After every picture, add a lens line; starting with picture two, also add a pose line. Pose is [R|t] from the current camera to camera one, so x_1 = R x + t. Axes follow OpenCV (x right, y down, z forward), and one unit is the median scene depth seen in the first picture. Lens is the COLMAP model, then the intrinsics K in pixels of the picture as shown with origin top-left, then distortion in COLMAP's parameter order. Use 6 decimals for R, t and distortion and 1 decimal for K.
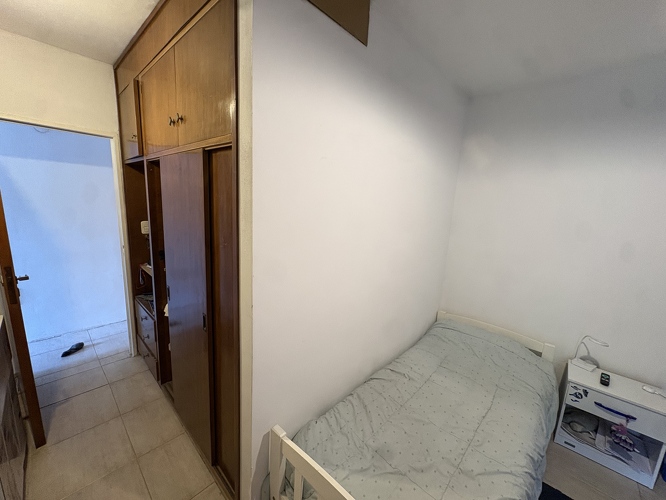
lens RADIAL K [[265.3, 0, 332.1], [0, 265.3, 250.5], [0, 0, 1]] dist [0.004050, -0.001225]
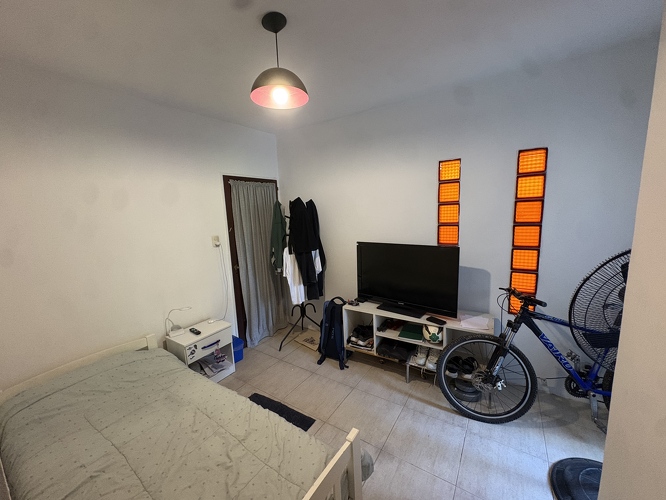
lens RADIAL K [[265.3, 0, 329.1], [0, 265.3, 250.3], [0, 0, 1]] dist [0.004050, -0.001225]
pose [[-0.163037, -0.193766, 0.967406, -0.339603], [0.211993, 0.950743, 0.226156, -0.080755], [-0.963576, 0.241955, -0.113929, 0.377554]]
